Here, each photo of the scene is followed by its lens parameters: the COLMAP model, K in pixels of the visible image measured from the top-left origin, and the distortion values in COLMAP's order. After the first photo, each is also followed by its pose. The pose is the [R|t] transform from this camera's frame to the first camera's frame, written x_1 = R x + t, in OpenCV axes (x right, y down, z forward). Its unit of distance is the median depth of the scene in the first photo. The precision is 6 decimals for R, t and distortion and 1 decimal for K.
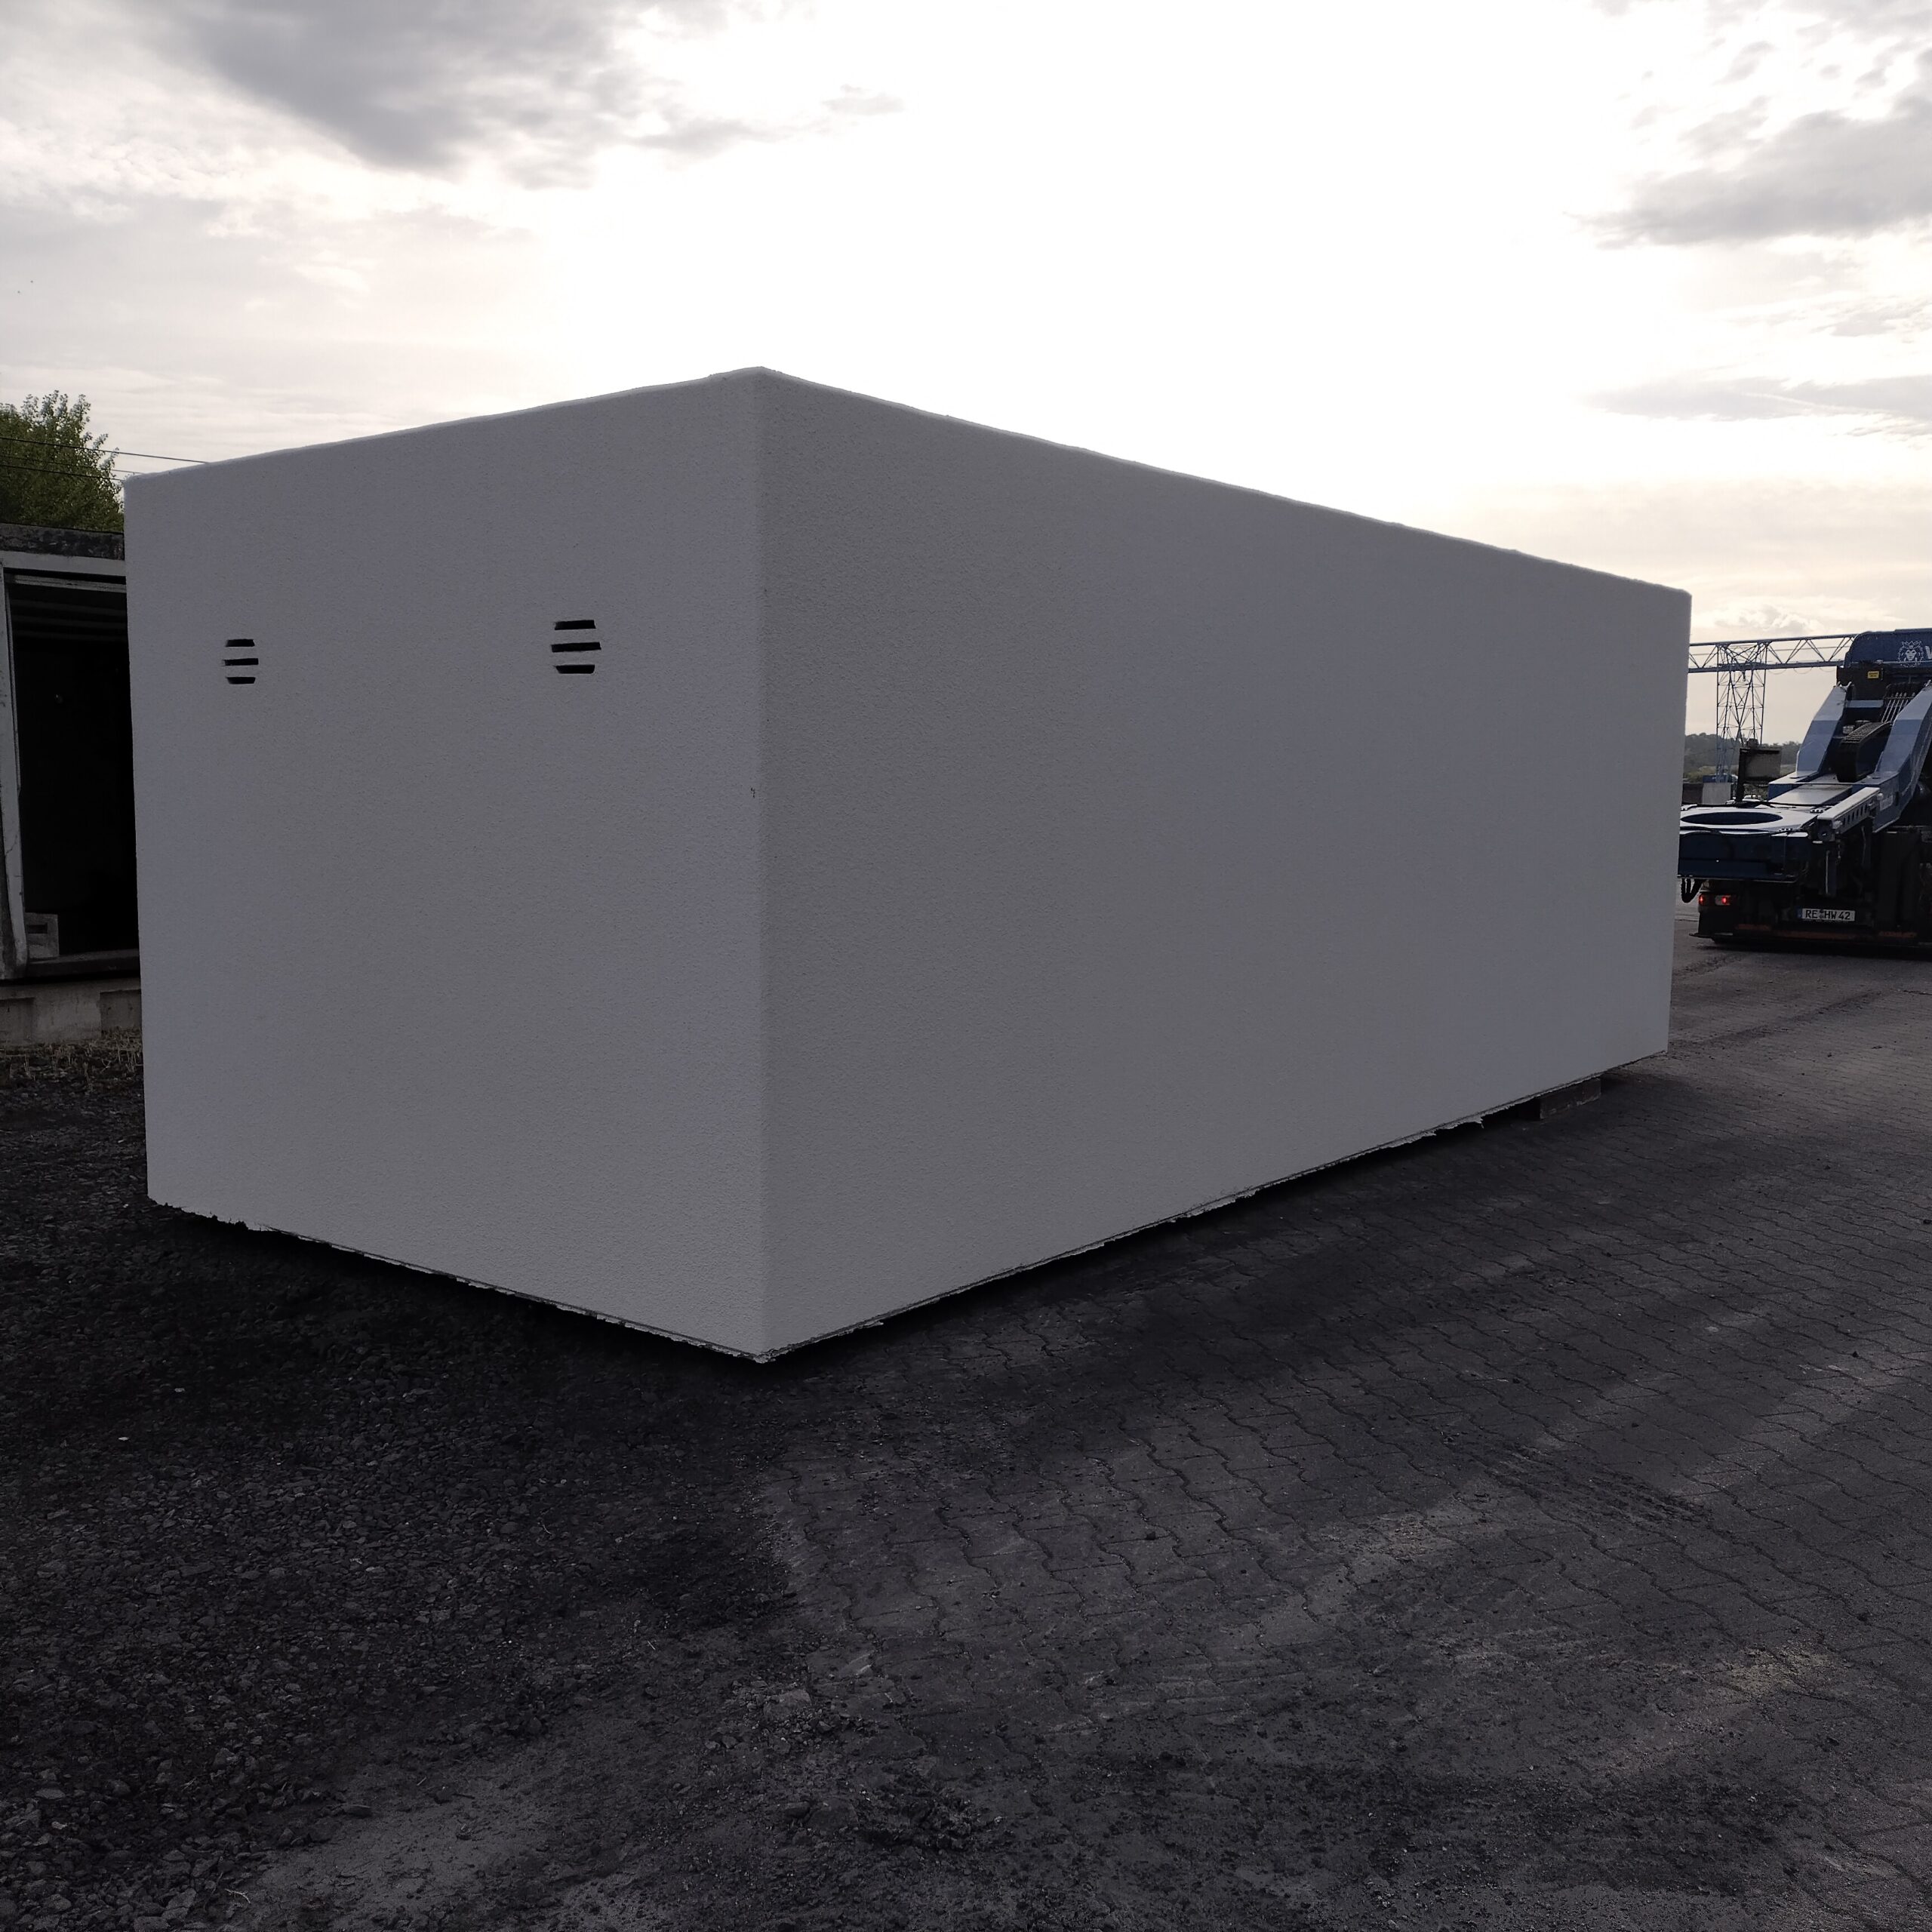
lens RADIAL K [[1888.6, 0, 966.0], [0, 1888.6, 966.0], [0, 0, 1]] dist [-0.000412, 0.014016]
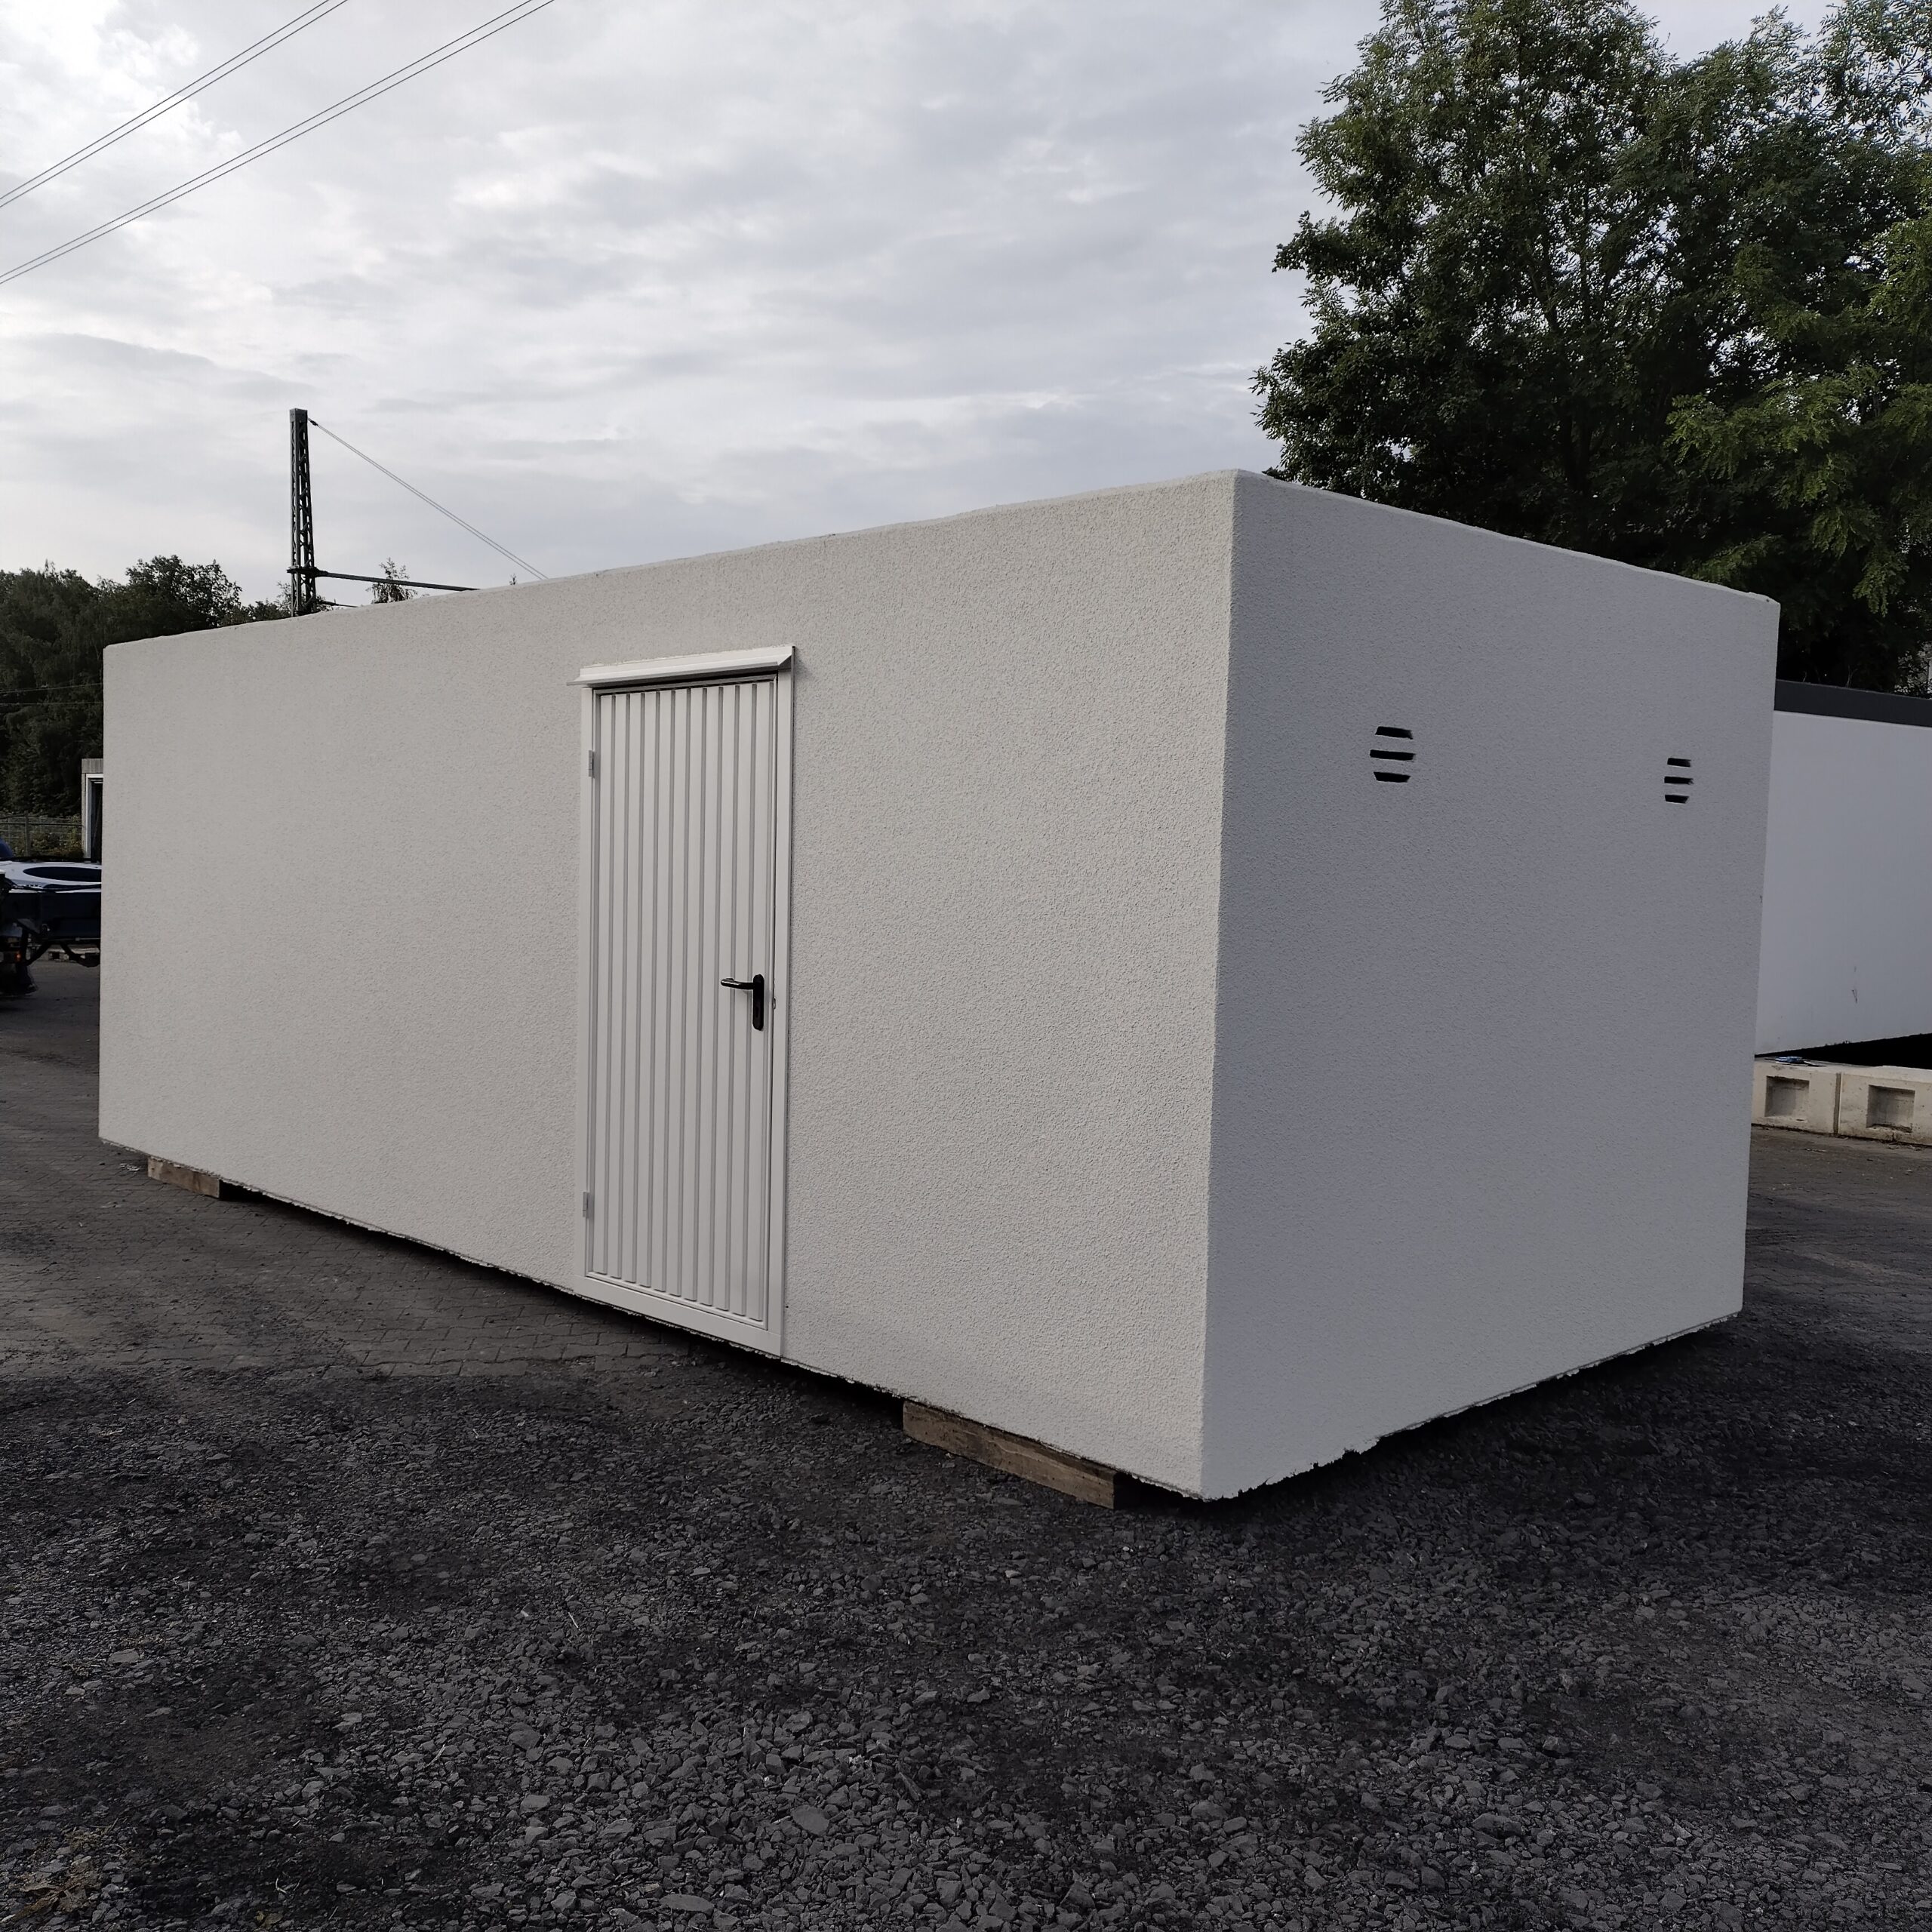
lens RADIAL K [[1888.6, 0, 966.0], [0, 1888.6, 966.0], [0, 0, 1]] dist [-0.000412, 0.014016]
pose [[0.143929, -0.067801, 0.987263, -1.230902], [0.069218, 0.995896, 0.058303, -0.130805], [-0.987164, 0.059944, 0.148031, 1.075282]]
